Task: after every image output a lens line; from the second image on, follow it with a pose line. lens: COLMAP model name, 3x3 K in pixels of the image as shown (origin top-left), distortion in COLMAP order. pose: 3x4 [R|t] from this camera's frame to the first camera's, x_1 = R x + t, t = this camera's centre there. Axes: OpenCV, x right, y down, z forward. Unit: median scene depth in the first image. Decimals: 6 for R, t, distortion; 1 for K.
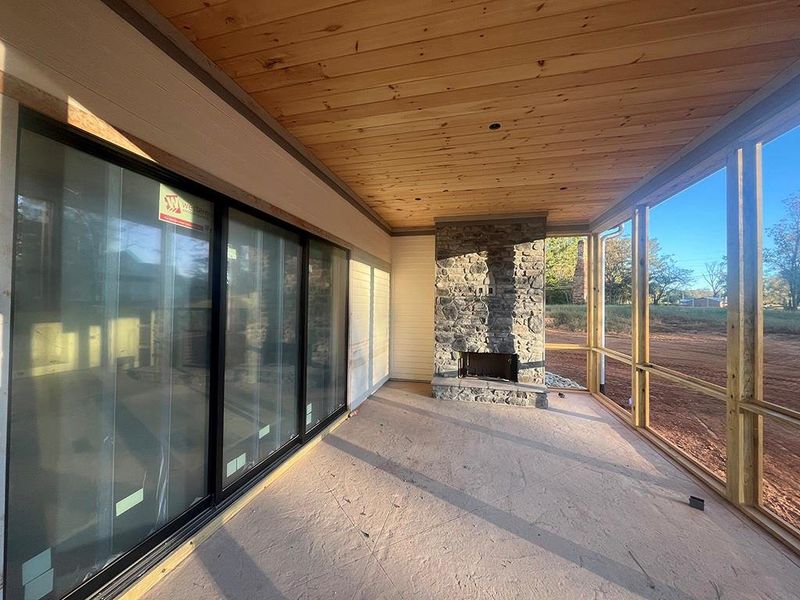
lens RADIAL K [[319.8, 0, 400.0], [0, 319.8, 300.0], [0, 0, 1]] dist [-0.000756, -0.000289]
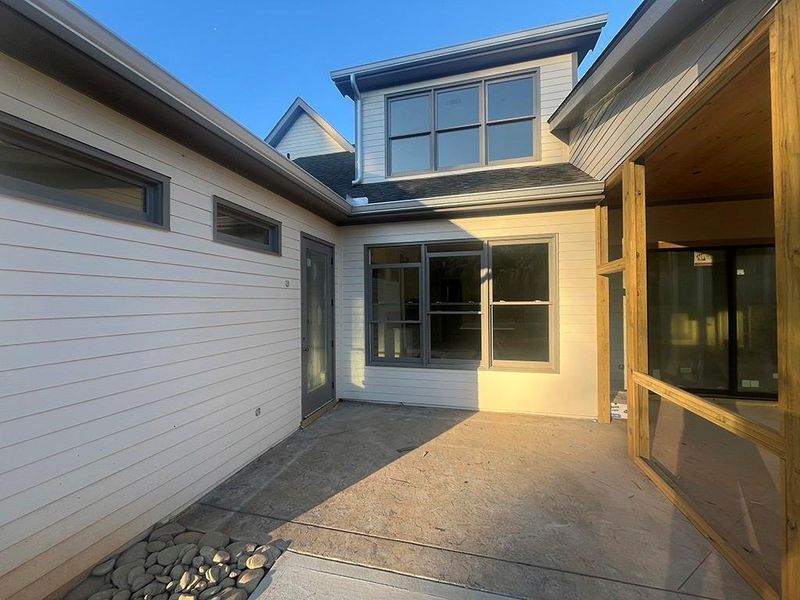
lens RADIAL K [[319.8, 0, 400.0], [0, 319.8, 300.0], [0, 0, 1]] dist [-0.000756, -0.000289]
pose [[-0.012994, -0.019199, -0.999731, 0.609859], [0.024577, 0.999507, -0.019514, 0.004155], [0.999613, -0.024824, -0.012516, -0.442997]]
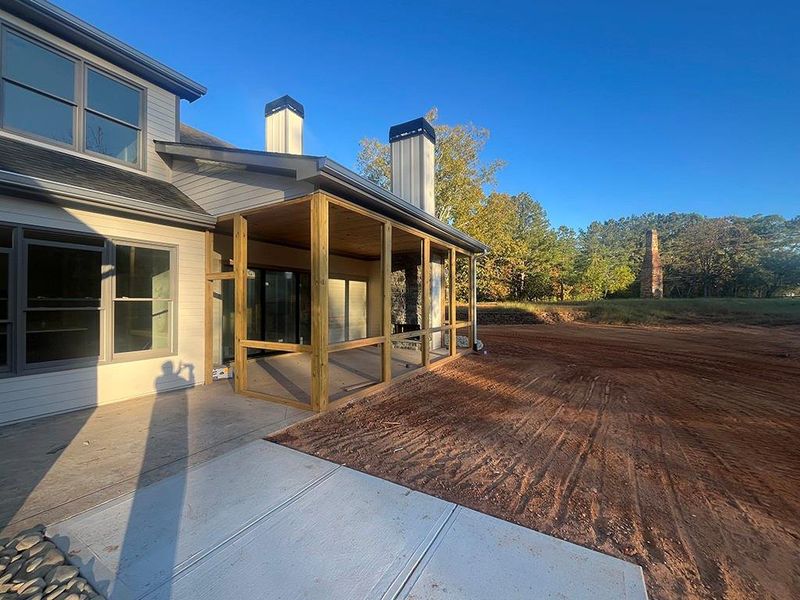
lens RADIAL K [[319.8, 0, 400.0], [0, 319.8, 300.0], [0, 0, 1]] dist [-0.000756, -0.000289]
pose [[0.962247, -0.012294, -0.271900, 0.741898], [0.014943, 0.999859, 0.007672, 0.008929], [0.271767, -0.011446, 0.962295, -0.791497]]
